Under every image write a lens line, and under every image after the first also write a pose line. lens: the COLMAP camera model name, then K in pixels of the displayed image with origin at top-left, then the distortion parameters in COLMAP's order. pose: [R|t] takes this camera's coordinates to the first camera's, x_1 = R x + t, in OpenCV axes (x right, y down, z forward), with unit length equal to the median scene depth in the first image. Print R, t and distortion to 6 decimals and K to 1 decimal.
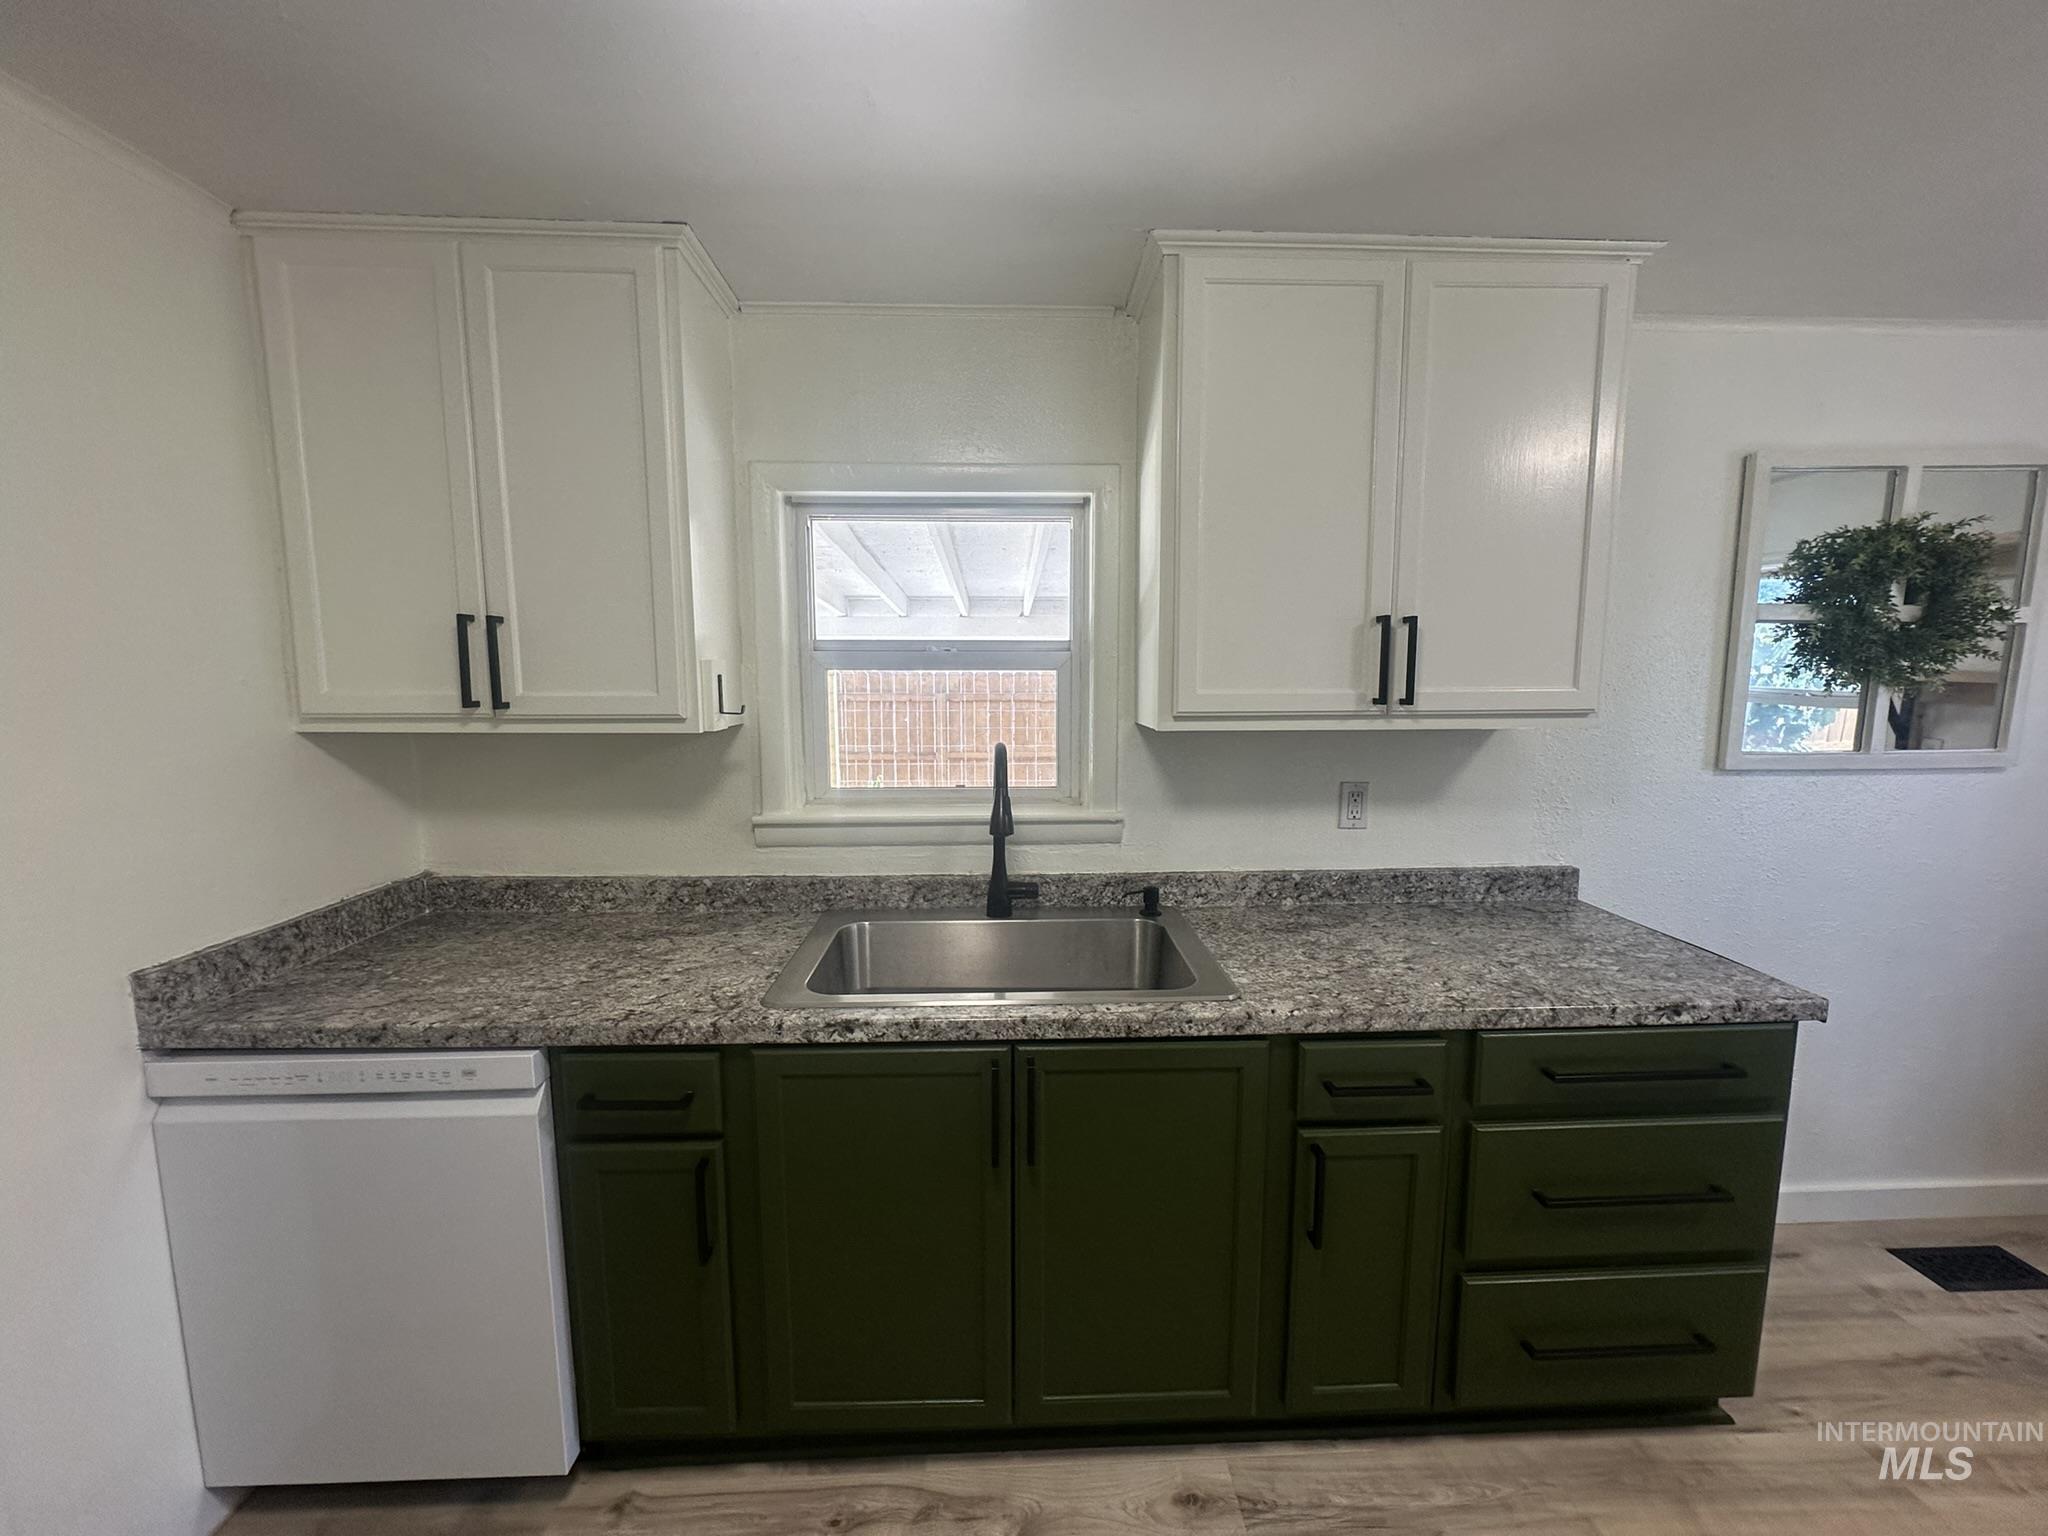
lens RADIAL K [[812.4, 0, 1032.3], [0, 812.4, 773.2], [0, 0, 1]] dist [-0.003226, 0.000521]
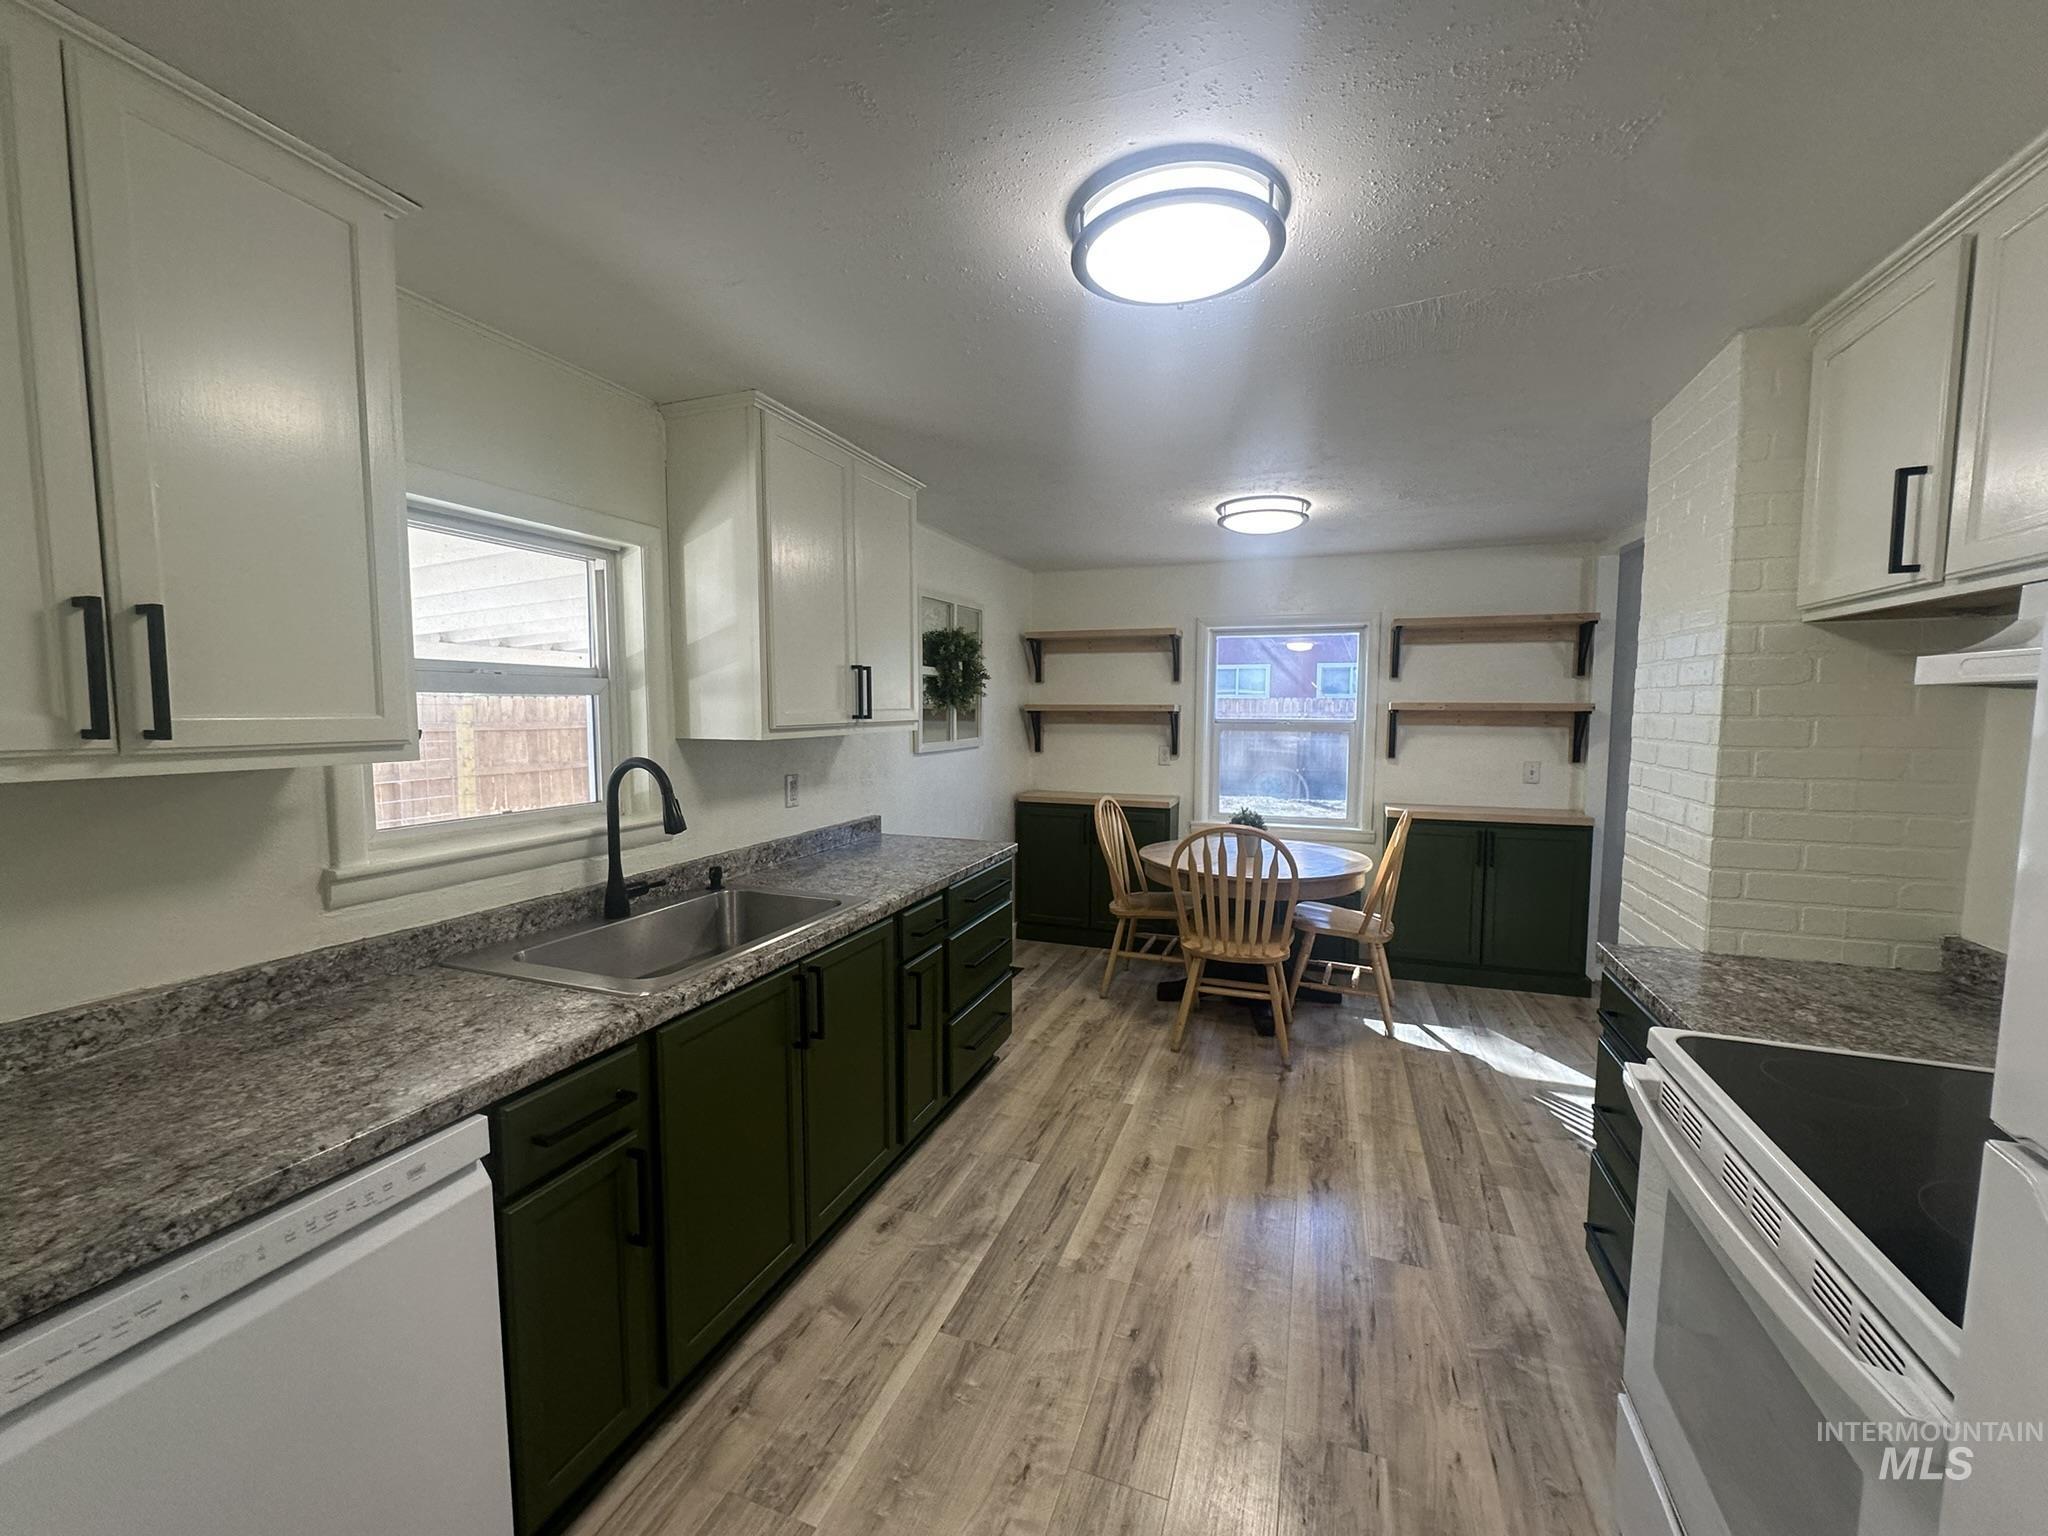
lens RADIAL K [[812.4, 0, 1033.1], [0, 812.4, 772.1], [0, 0, 1]] dist [-0.003226, 0.000521]
pose [[0.373868, -0.072693, 0.924629, -0.866489], [0.109259, 0.993434, 0.033924, 0.004867], [-0.921024, 0.088341, 0.379355, 0.052459]]
